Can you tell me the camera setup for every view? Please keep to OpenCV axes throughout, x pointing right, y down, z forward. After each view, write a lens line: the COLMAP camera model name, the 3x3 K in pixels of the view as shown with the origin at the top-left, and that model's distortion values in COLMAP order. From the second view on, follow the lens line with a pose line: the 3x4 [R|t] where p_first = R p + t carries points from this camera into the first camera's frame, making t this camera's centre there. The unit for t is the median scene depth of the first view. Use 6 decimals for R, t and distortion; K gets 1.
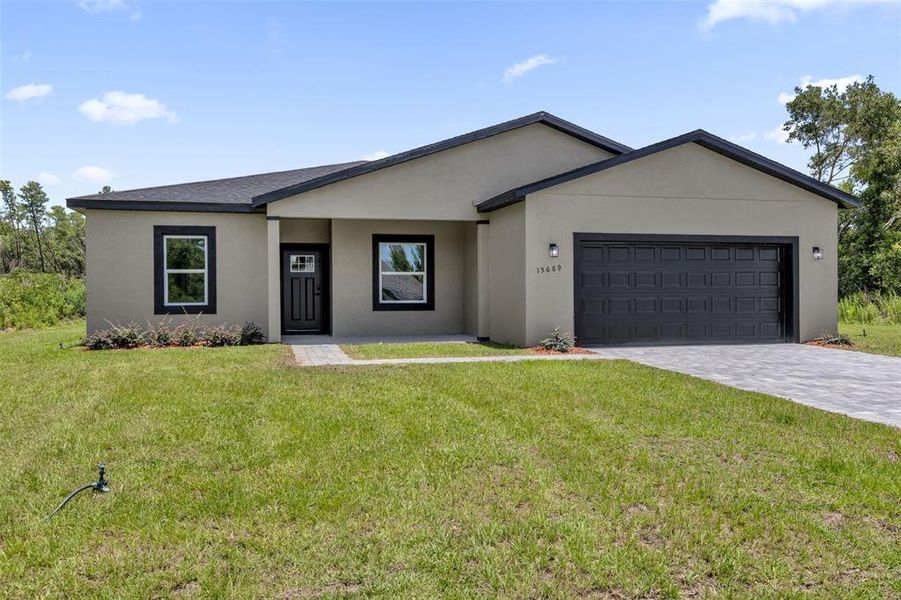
lens RADIAL K [[746.3, 0, 450.5], [0, 746.3, 300.0], [0, 0, 1]] dist [0.002347, -0.000670]
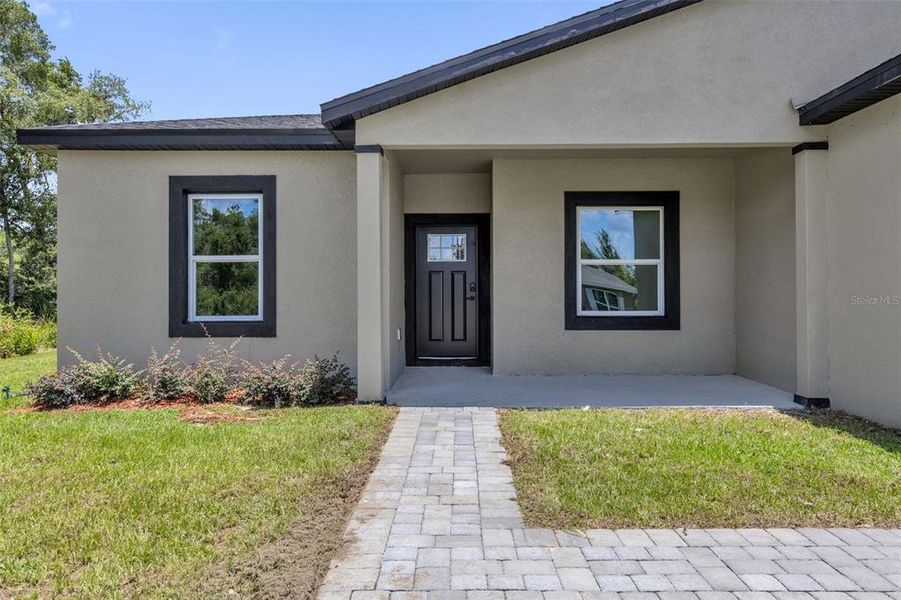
lens RADIAL K [[608.5, 0, 452.9], [0, 608.5, 294.7], [0, 0, 1]] dist [-0.005058, -0.001333]
pose [[0.966979, 0.003345, -0.254834, -0.077820], [-0.003408, 0.999994, 0.000195, -0.012706], [0.254833, 0.000680, 0.966985, 0.606705]]
